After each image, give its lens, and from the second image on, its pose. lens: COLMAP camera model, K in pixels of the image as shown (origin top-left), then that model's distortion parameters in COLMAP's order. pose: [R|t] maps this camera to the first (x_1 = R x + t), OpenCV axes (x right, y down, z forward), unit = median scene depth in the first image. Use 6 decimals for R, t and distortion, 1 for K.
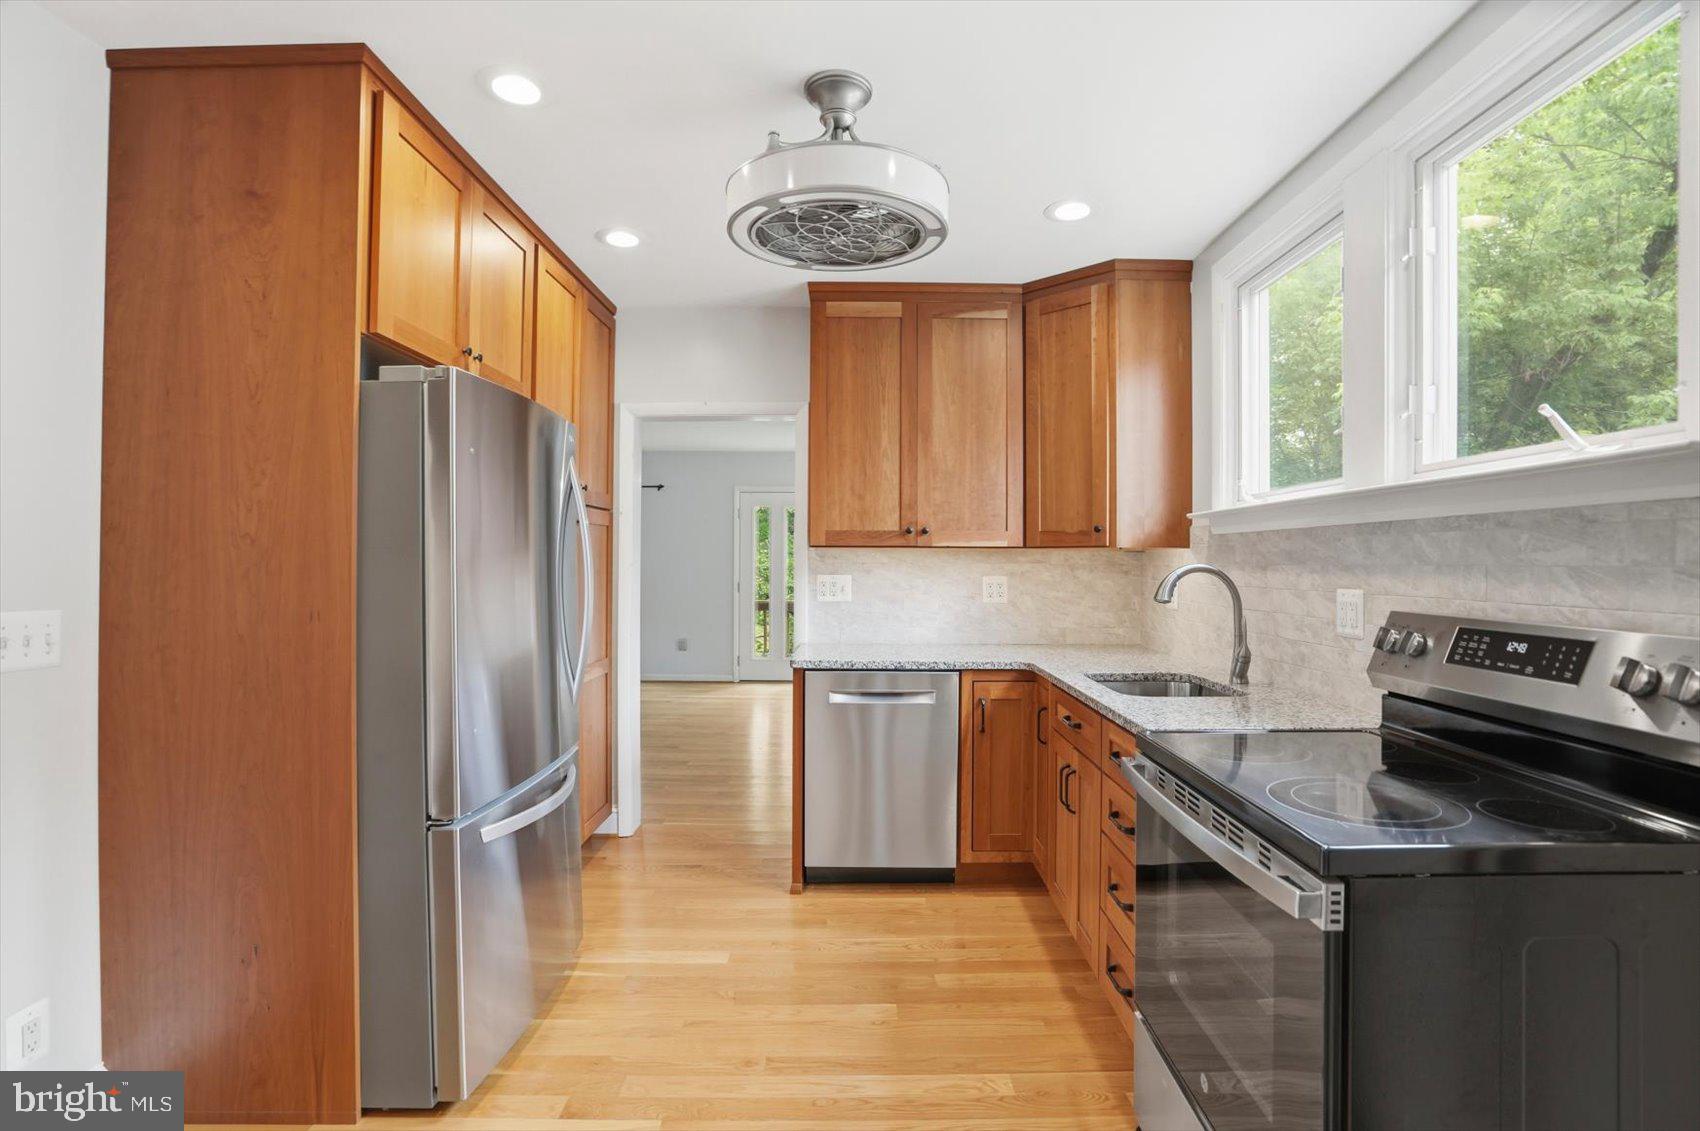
lens RADIAL K [[826.1, 0, 856.3], [0, 826.1, 556.5], [0, 0, 1]] dist [-0.049252, 0.022372]
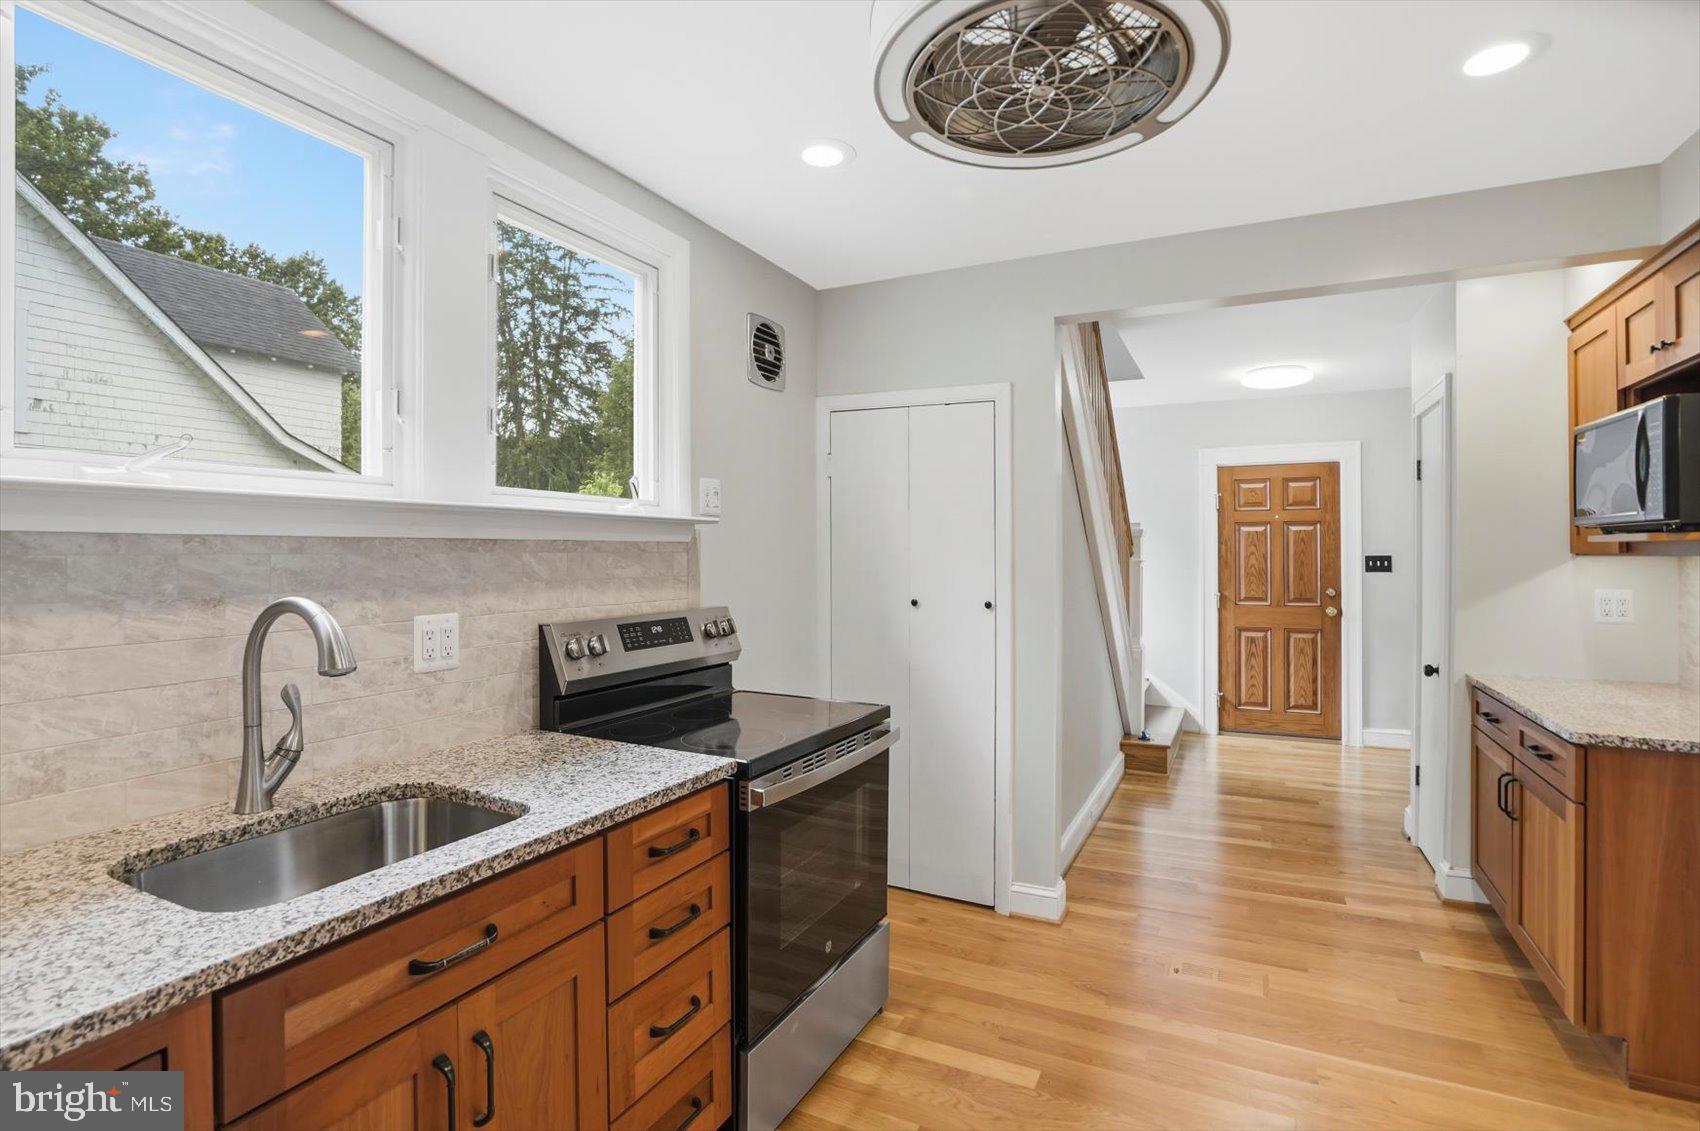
lens RADIAL K [[826.1, 0, 856.3], [0, 826.1, 556.5], [0, 0, 1]] dist [-0.049252, 0.022372]
pose [[-0.899547, -0.005870, 0.436784, -0.168827], [-0.005919, 0.999982, 0.001248, -0.024999], [-0.436784, -0.001463, -0.899565, 1.612582]]
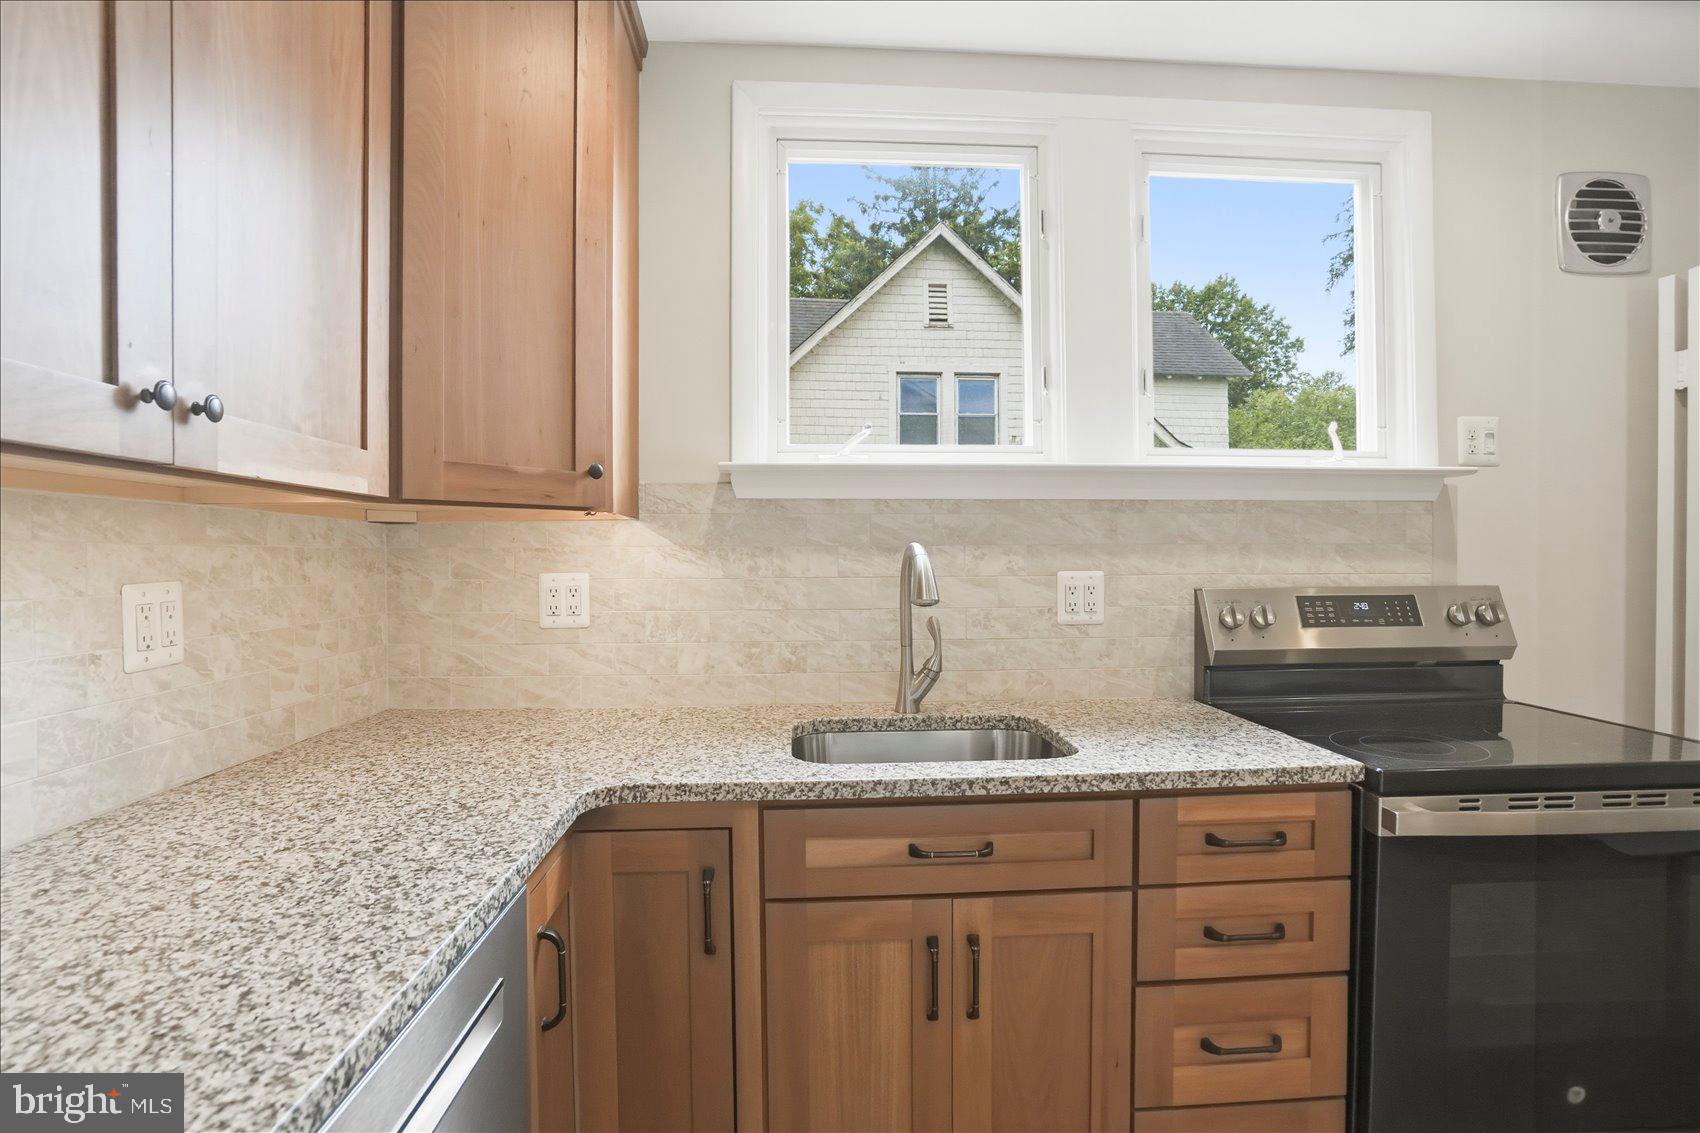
lens RADIAL K [[823.2, 0, 852.0], [0, 823.2, 574.3], [0, 0, 1]] dist [-0.049783, 0.016302]
pose [[-0.072797, -0.024784, 0.997039, -0.294077], [-0.002136, 0.999693, 0.024694, 0.021757], [-0.997345, -0.000332, -0.072827, 1.348490]]
